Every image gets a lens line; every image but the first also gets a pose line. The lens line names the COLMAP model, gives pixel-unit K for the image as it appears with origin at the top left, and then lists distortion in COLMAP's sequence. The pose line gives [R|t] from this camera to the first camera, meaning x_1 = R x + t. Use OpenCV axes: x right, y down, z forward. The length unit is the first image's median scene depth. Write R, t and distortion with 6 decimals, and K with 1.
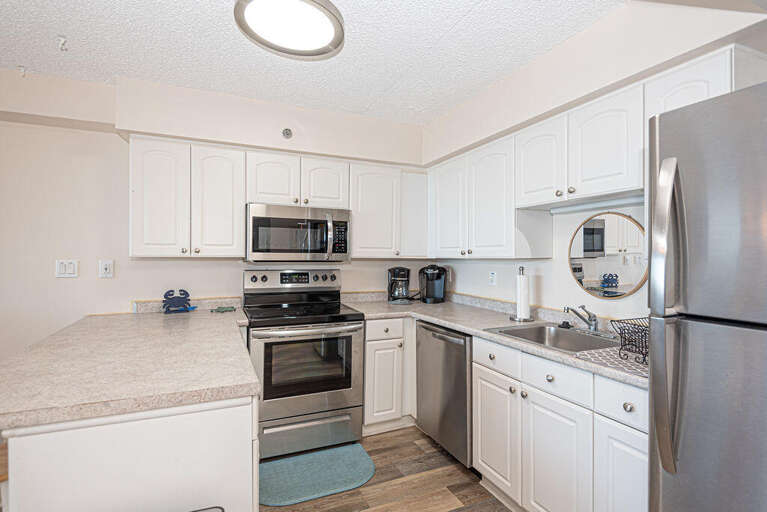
lens RADIAL K [[375.4, 0, 379.3], [0, 375.4, 252.6], [0, 0, 1]] dist [0.006887, -0.001237]
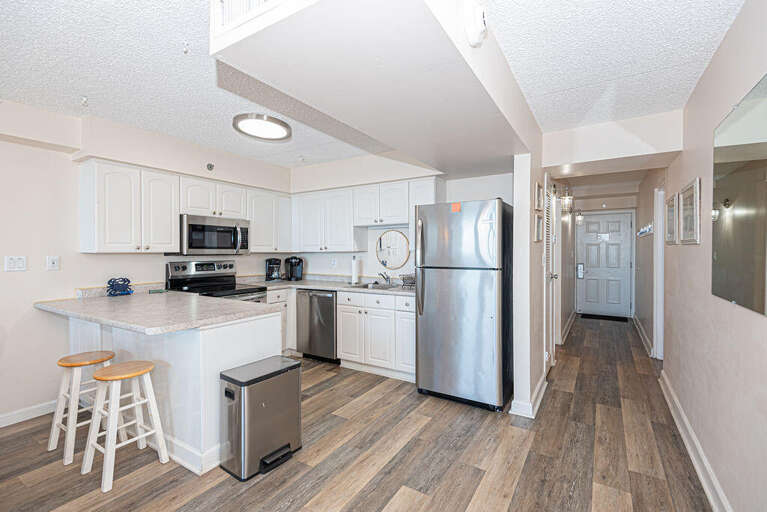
lens RADIAL K [[355.4, 0, 383.1], [0, 355.4, 253.5], [0, 0, 1]] dist [0.015706, -0.001938]
pose [[0.821304, -0.011127, 0.570382, -0.473468], [0.003205, 0.999884, 0.014890, -0.000598], [-0.570482, -0.010401, 0.821244, -0.508374]]
